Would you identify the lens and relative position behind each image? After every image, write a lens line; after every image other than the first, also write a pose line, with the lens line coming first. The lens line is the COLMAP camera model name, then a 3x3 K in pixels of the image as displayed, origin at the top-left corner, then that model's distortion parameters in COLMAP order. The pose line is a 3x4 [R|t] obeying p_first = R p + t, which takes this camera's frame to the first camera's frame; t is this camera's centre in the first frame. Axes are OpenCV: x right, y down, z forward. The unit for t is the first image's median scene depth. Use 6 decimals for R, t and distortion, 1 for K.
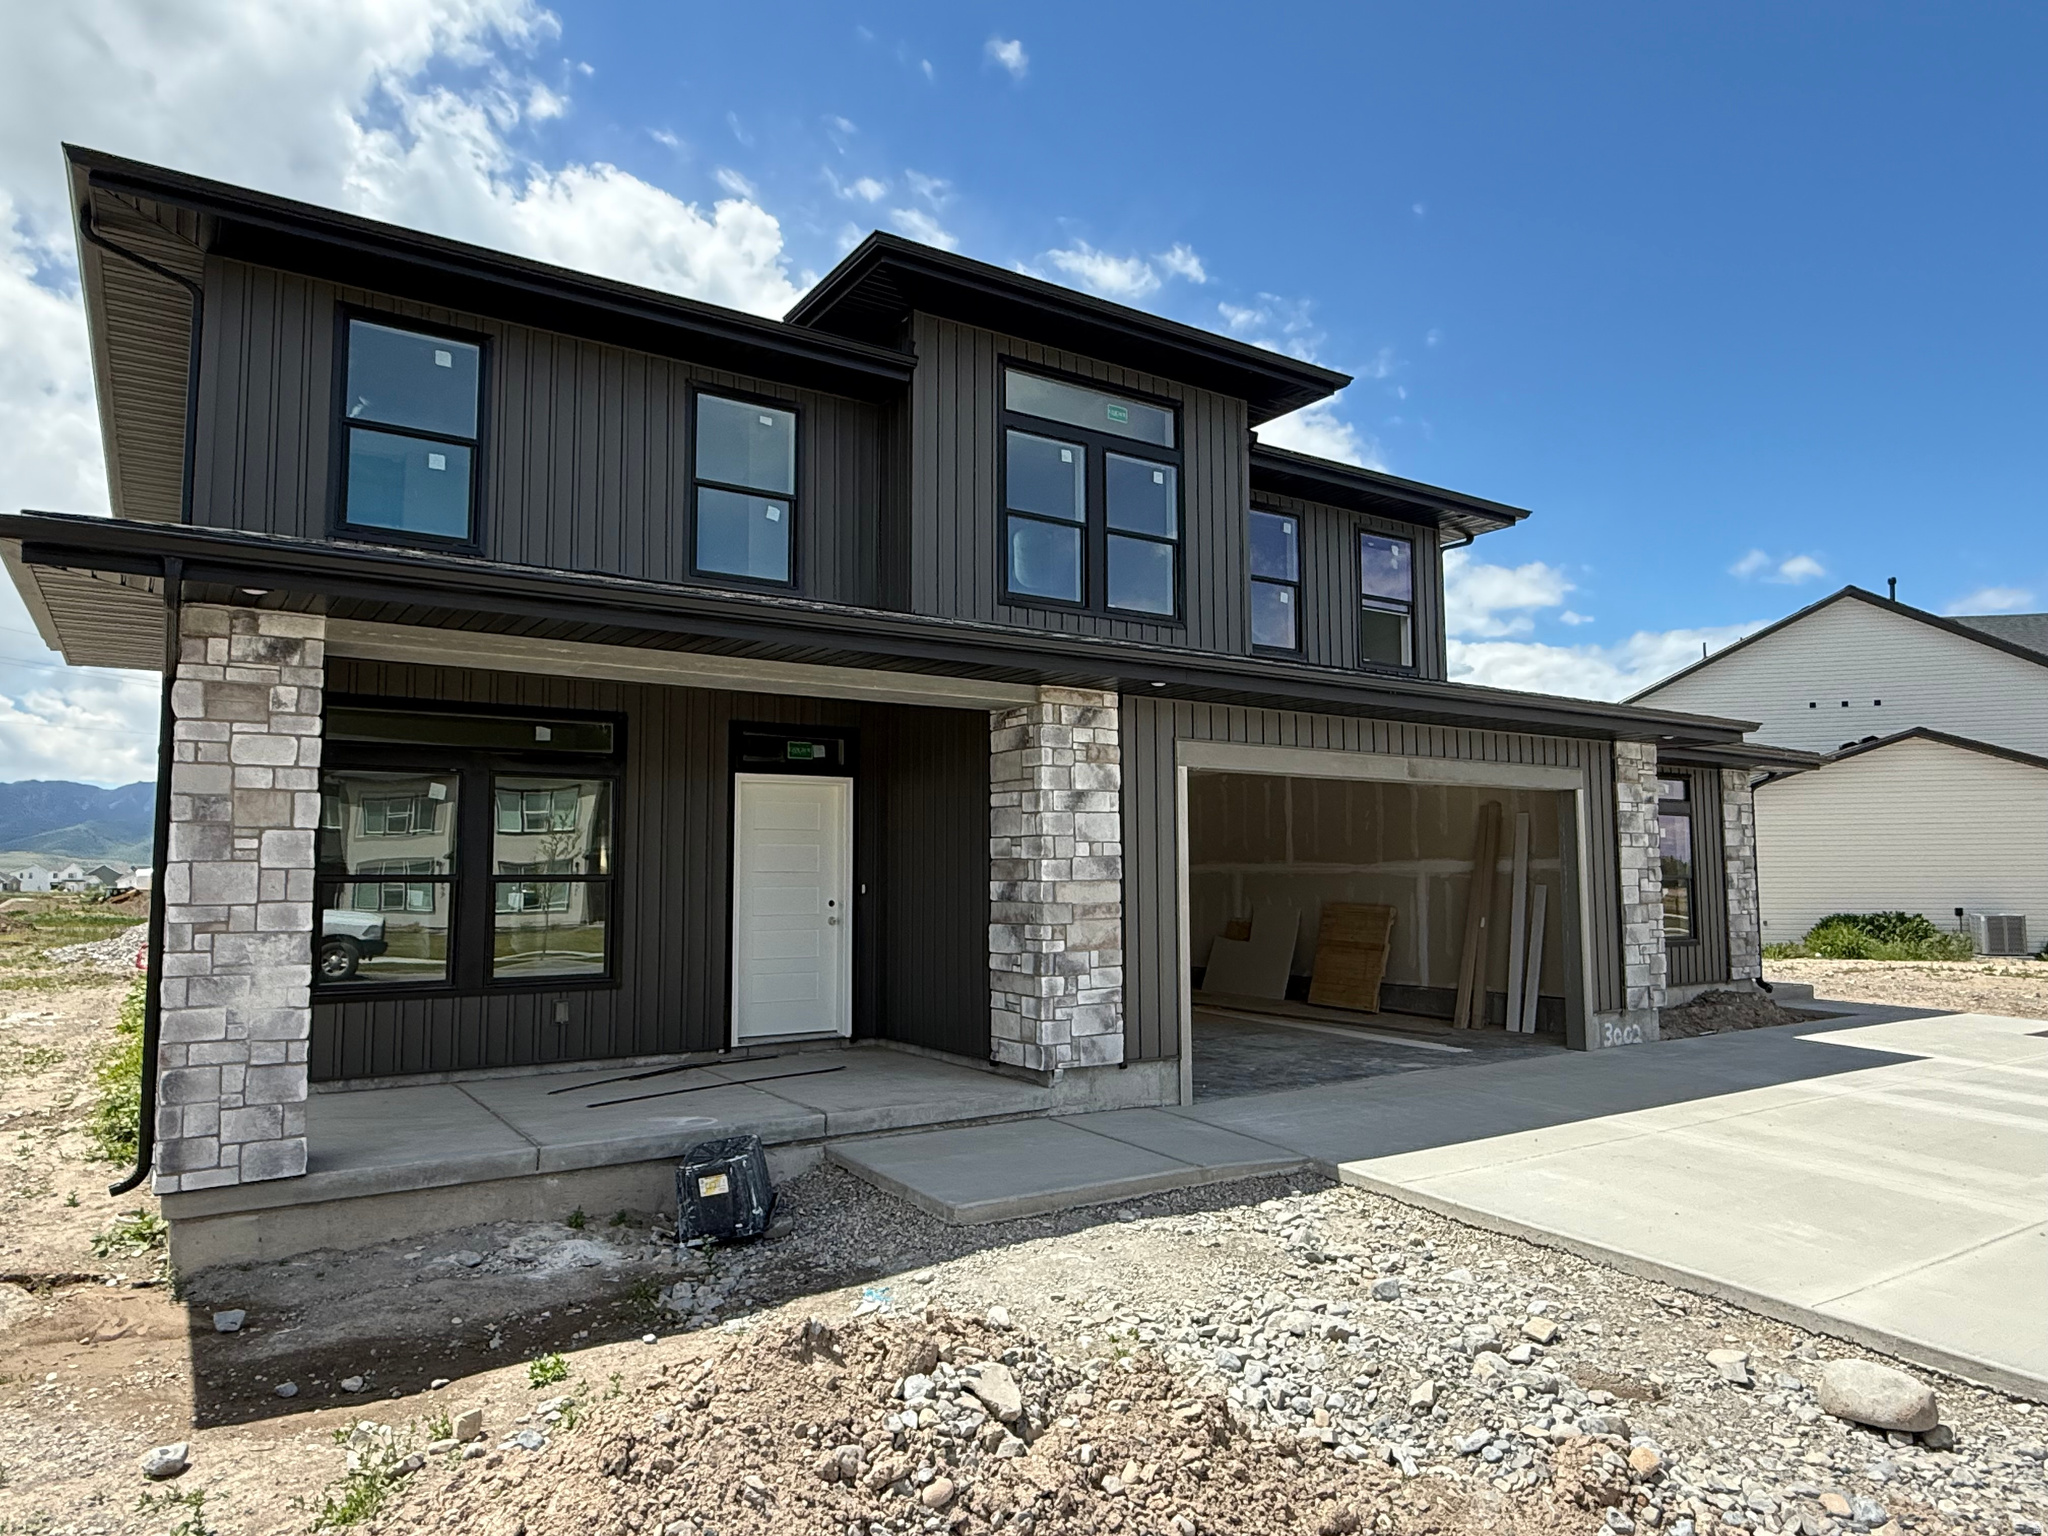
lens RADIAL K [[1267.1, 0, 1010.1], [0, 1267.1, 764.3], [0, 0, 1]] dist [0.000545, 0.000046]
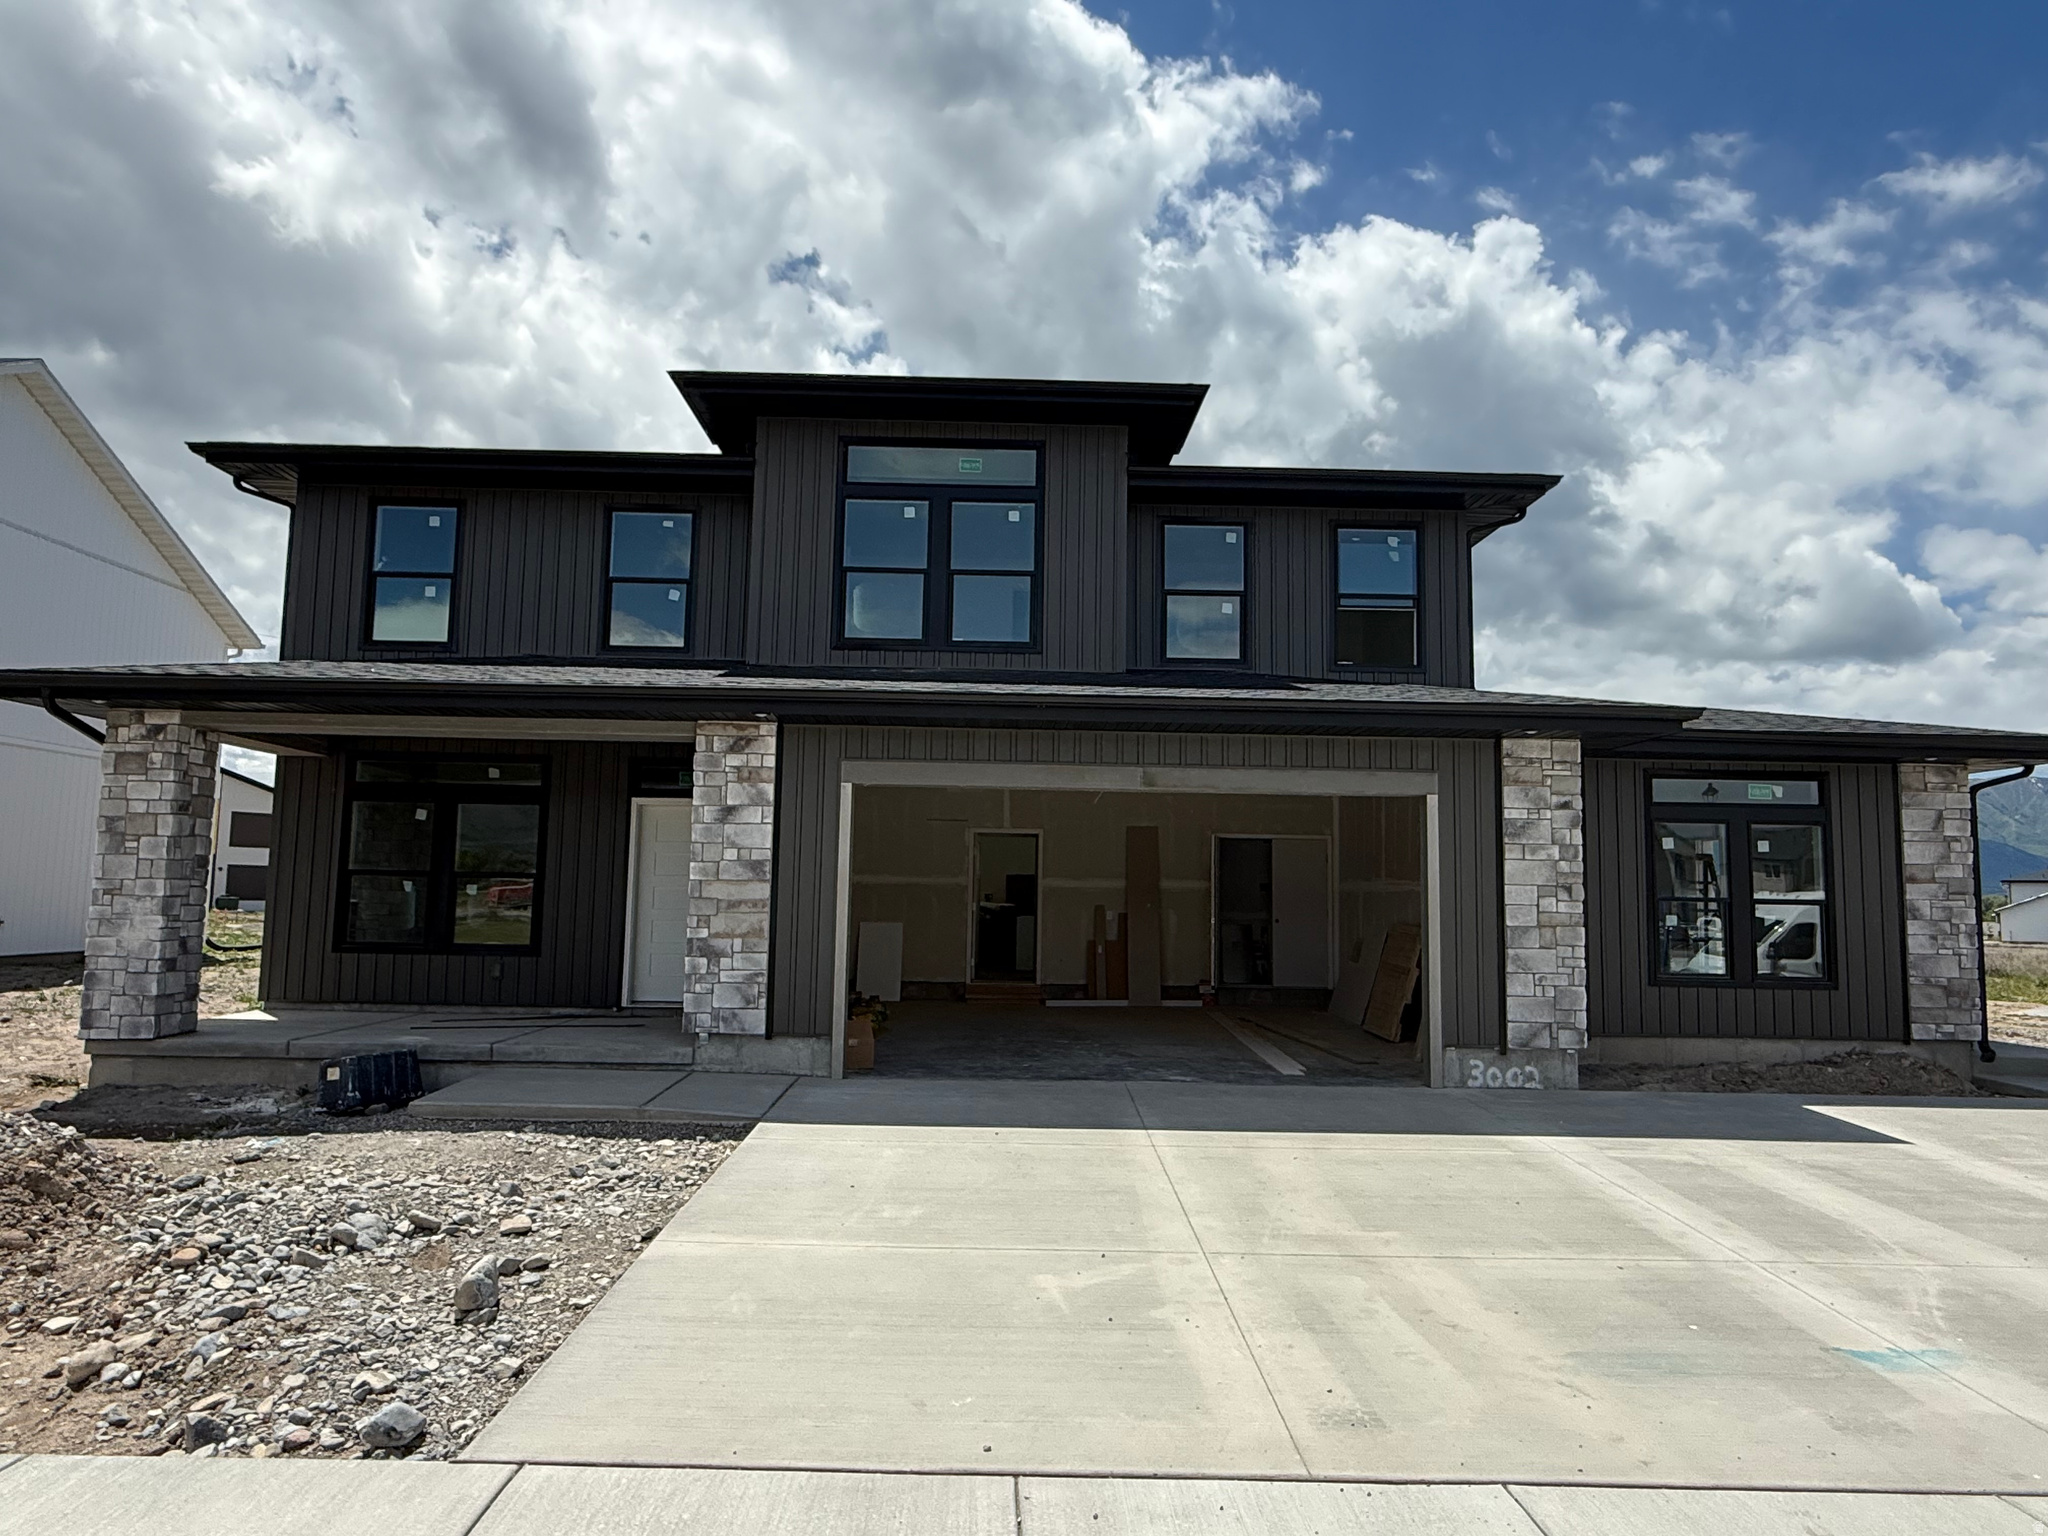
lens RADIAL K [[1265.6, 0, 1024.0], [0, 1265.6, 768.0], [0, 0, 1]] dist [-0.000504, -0.000047]
pose [[0.846855, -0.034706, -0.530691, 0.917218], [0.024983, 0.999363, -0.025490, 0.022007], [0.531237, 0.008328, 0.847182, 0.119913]]
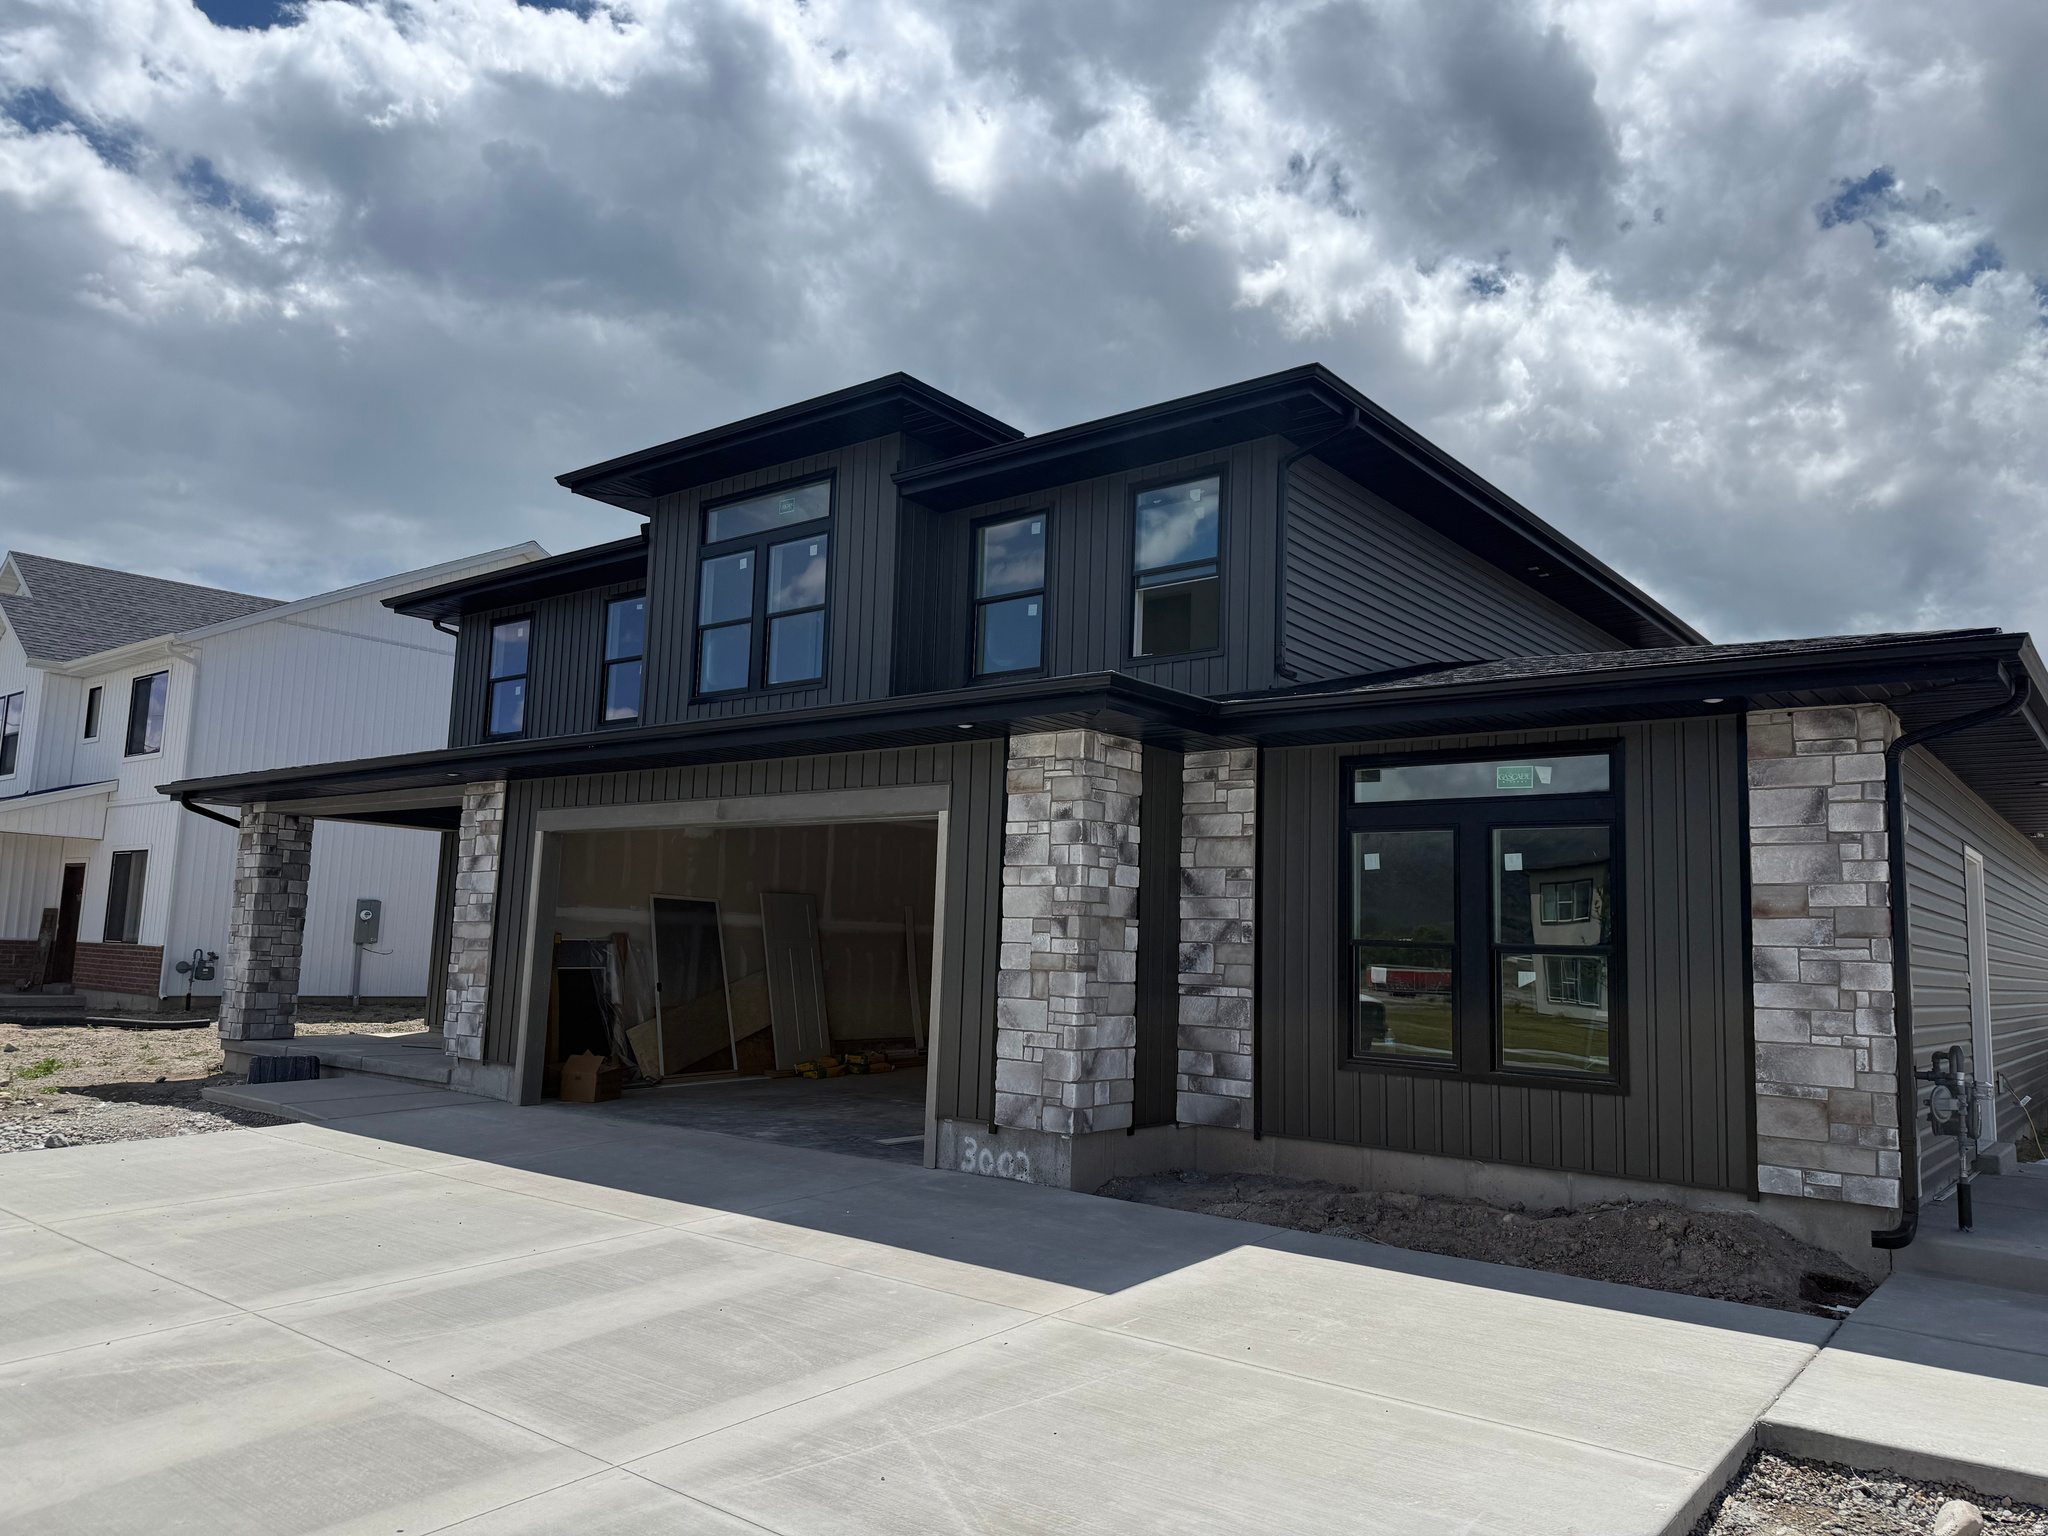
lens RADIAL K [[1398.0, 0, 1057.3], [0, 1398.0, 774.9], [0, 0, 1]] dist [0.147010, -0.249244]
pose [[0.322300, -0.105300, -0.940763, 1.685229], [0.049379, 0.994311, -0.094377, 0.107818], [0.945349, -0.016036, 0.325666, 1.071343]]
